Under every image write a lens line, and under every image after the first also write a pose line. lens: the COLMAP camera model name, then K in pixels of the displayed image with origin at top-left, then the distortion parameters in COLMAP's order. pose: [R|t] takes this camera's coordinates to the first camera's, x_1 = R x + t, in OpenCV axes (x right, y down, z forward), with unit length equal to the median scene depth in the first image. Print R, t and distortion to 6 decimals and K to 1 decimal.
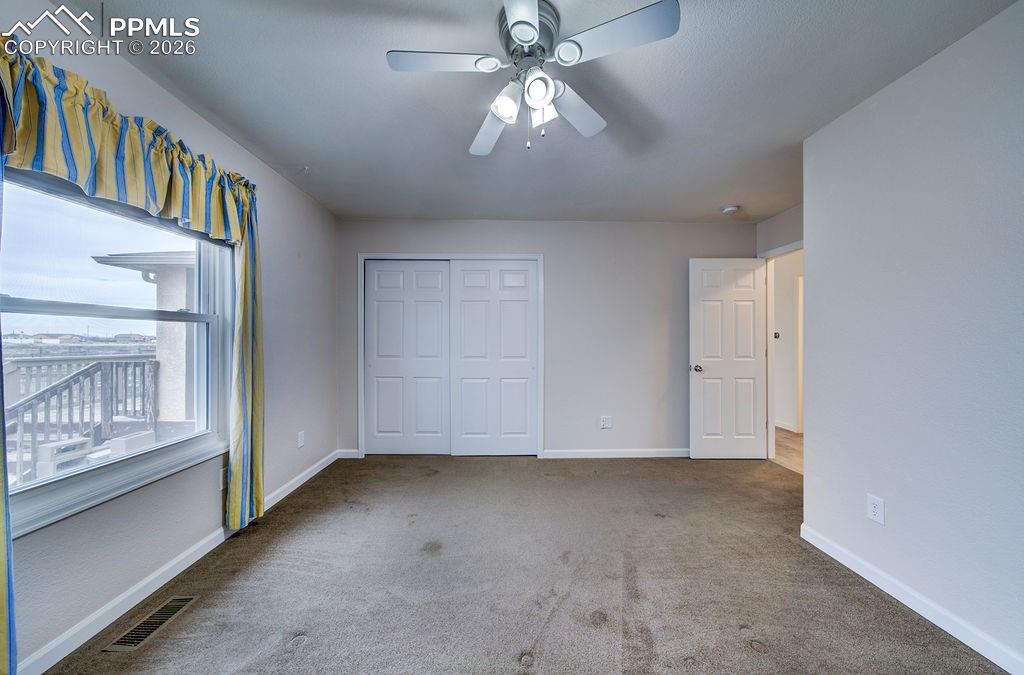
lens RADIAL K [[336.3, 0, 508.2], [0, 336.3, 338.7], [0, 0, 1]] dist [-0.018626, 0.007471]
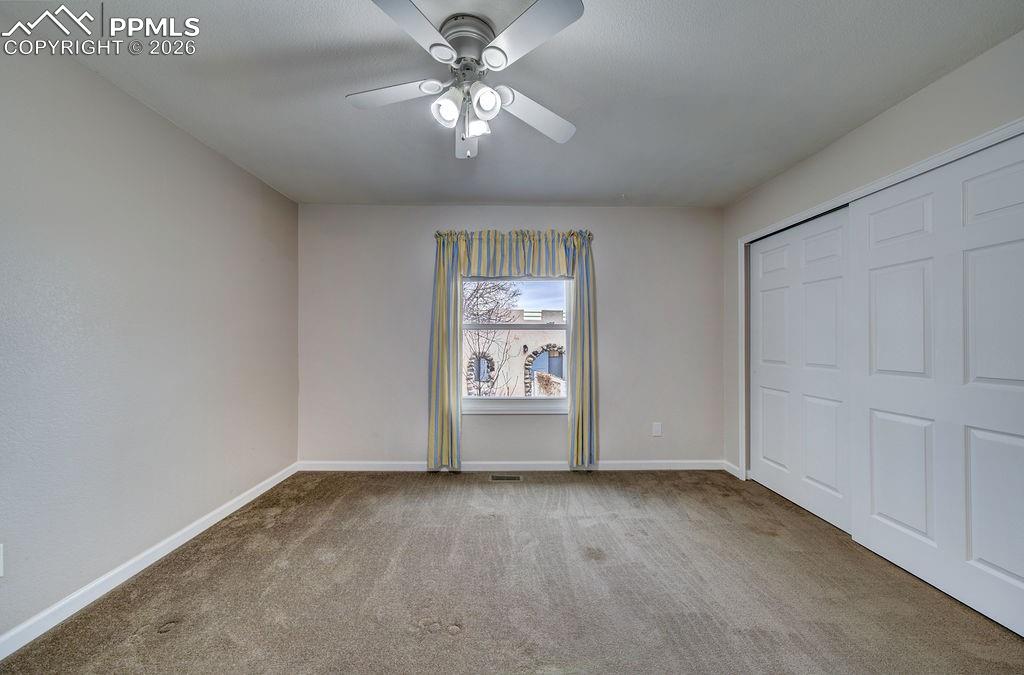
lens RADIAL K [[336.3, 0, 508.2], [0, 336.3, 338.7], [0, 0, 1]] dist [-0.018626, 0.007471]
pose [[0.016843, -0.007232, -0.999832, 0.556071], [-0.000372, 0.999974, -0.007239, 0.008510], [0.999858, 0.000494, 0.016839, 0.554523]]
